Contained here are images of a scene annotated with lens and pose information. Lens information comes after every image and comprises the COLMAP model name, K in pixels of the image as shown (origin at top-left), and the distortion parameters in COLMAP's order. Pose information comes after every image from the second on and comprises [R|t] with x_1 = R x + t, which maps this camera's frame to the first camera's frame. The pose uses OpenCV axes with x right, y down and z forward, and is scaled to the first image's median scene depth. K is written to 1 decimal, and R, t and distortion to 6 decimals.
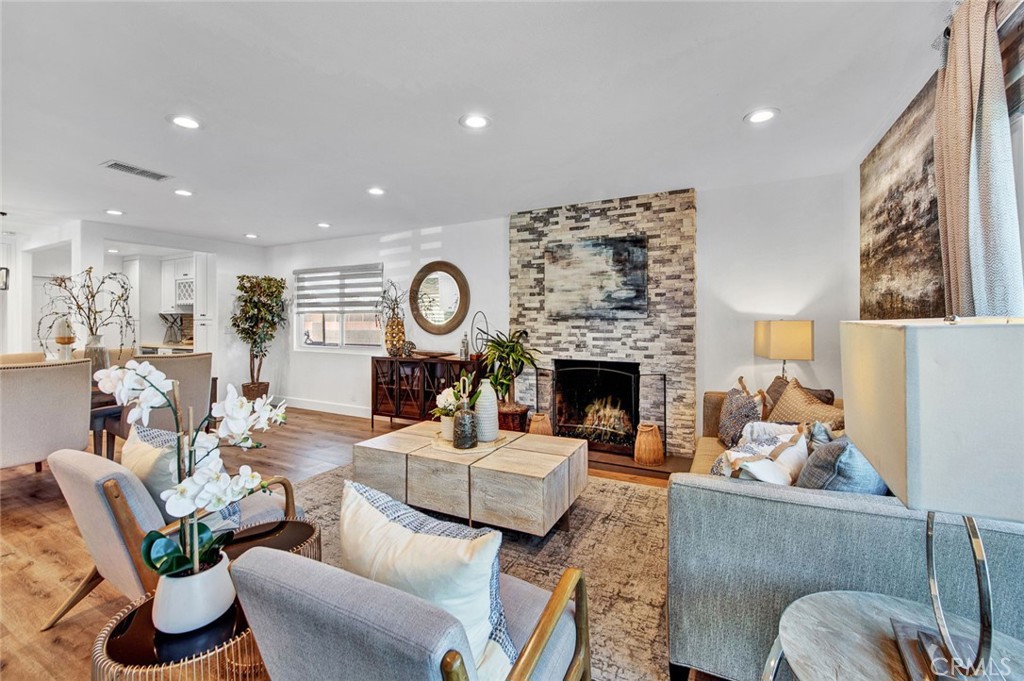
lens RADIAL K [[424.3, 0, 521.0], [0, 424.3, 330.1], [0, 0, 1]] dist [-0.014454, -0.000085]
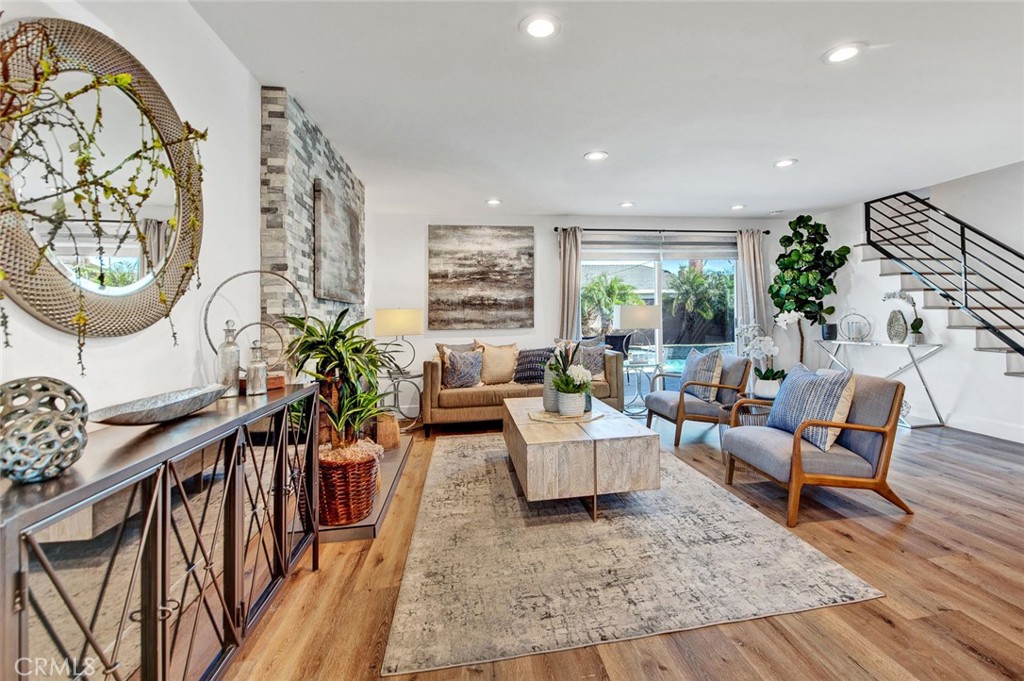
lens RADIAL K [[440.8, 0, 538.8], [0, 440.8, 298.1], [0, 0, 1]] dist [-0.013279, -0.000054]
pose [[-0.593379, 0.053076, 0.803172, -0.668138], [0.042053, 0.998505, -0.034915, 0.009521], [-0.803824, 0.013058, -0.594724, 1.163428]]
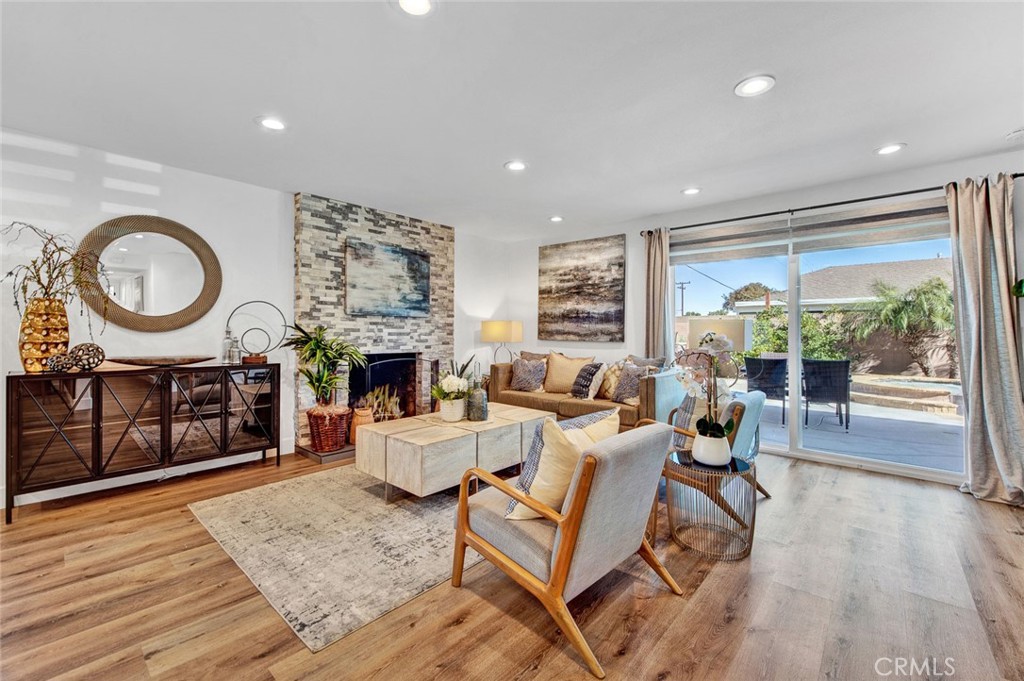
lens RADIAL K [[424.3, 0, 521.0], [0, 424.3, 330.1], [0, 0, 1]] dist [-0.014454, -0.000085]
pose [[0.241700, 0.007405, 0.970323, -0.822764], [0.012106, 0.999870, -0.010647, 0.026085], [-0.970275, 0.014320, 0.241579, 0.385408]]
